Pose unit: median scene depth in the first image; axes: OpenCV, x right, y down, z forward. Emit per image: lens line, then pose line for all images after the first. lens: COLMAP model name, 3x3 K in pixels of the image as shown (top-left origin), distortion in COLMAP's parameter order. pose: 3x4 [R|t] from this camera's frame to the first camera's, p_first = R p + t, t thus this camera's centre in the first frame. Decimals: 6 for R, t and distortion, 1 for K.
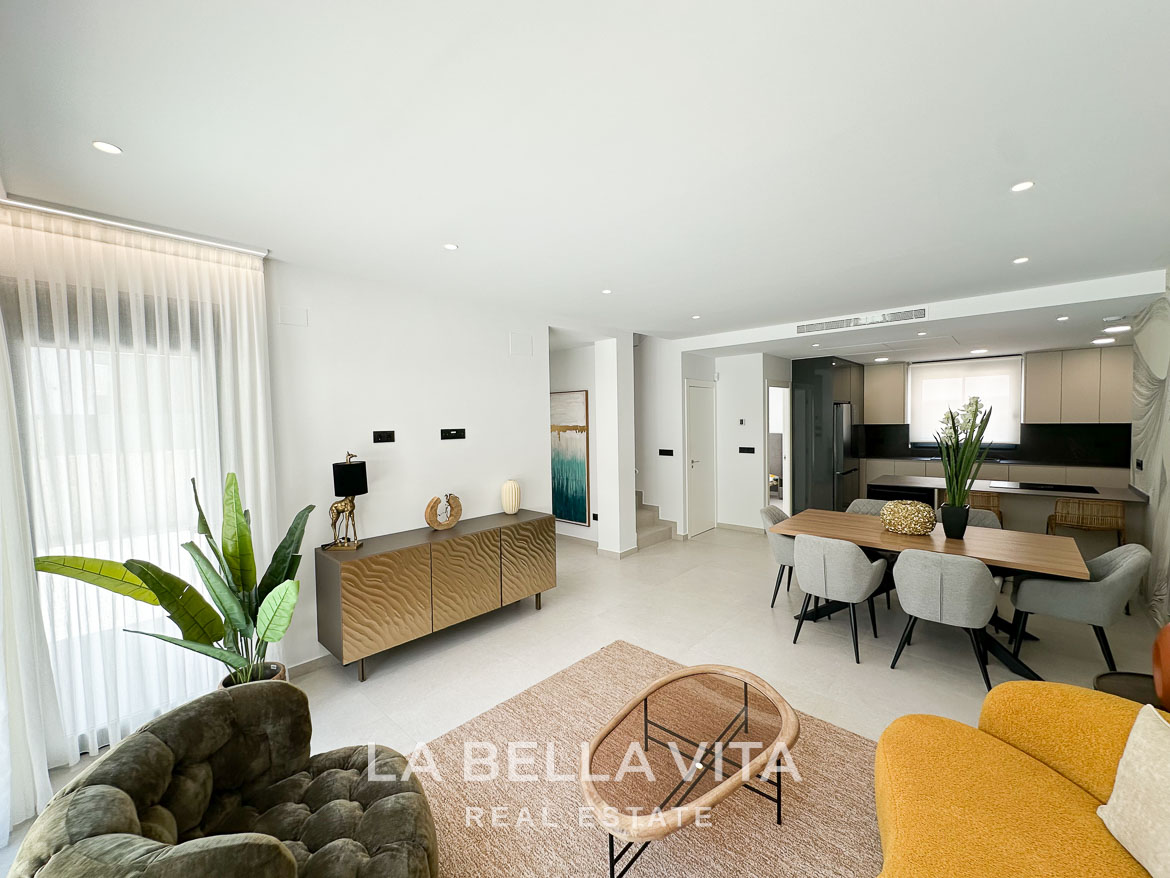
lens RADIAL K [[461.4, 0, 585.0], [0, 461.4, 439.0], [0, 0, 1]] dist [-0.002374, -0.000130]
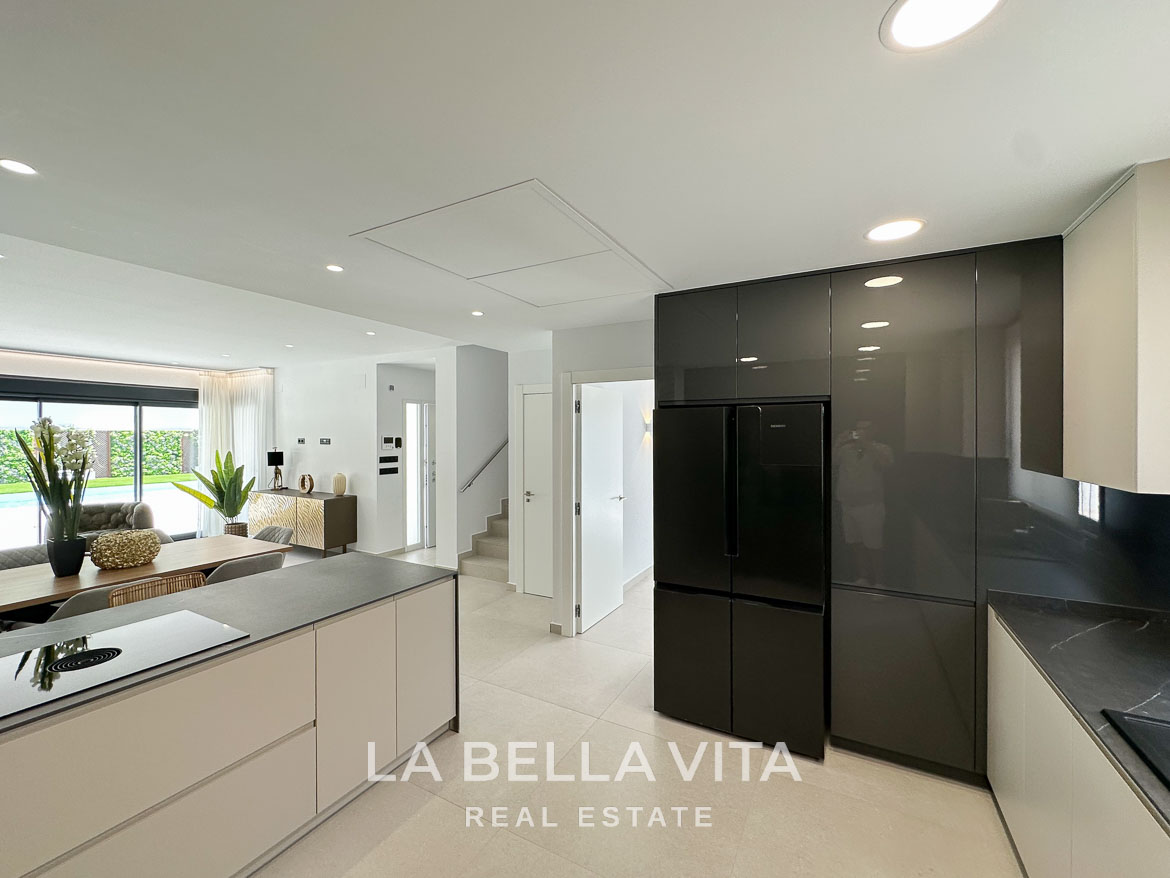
lens RADIAL K [[482.0, 0, 573.3], [0, 482.0, 435.7], [0, 0, 1]] dist [-0.001306, 0.000022]
pose [[0.199338, 0.011423, -0.979864, 1.766678], [-0.042963, 0.999072, 0.002907, -0.082421], [0.978988, 0.041518, 0.199644, 1.657533]]
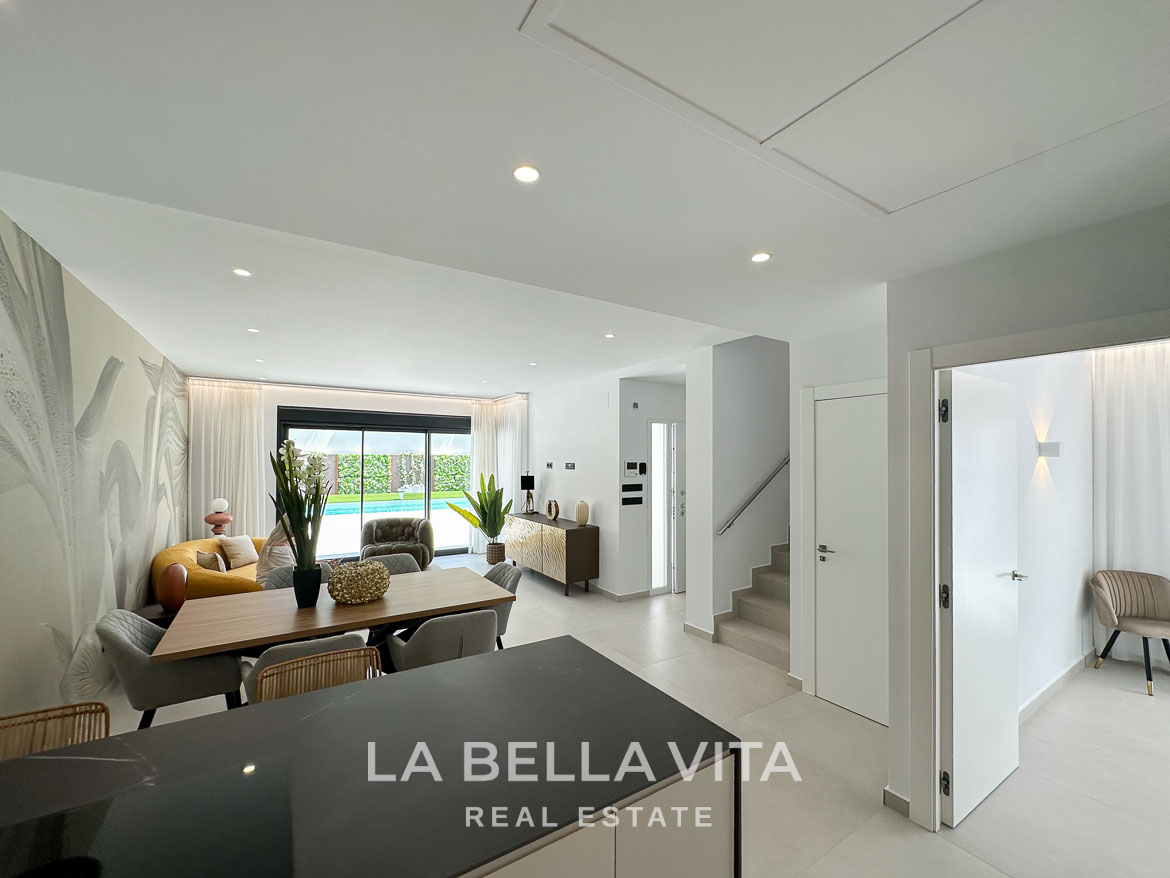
lens RADIAL K [[478.9, 0, 581.5], [0, 478.9, 454.7], [0, 0, 1]] dist [-0.001357, -0.000093]
pose [[-0.281864, 0.000437, -0.959454, 1.408181], [-0.041578, 0.999055, 0.012669, -0.078770], [0.958553, 0.043463, -0.281579, 1.621455]]
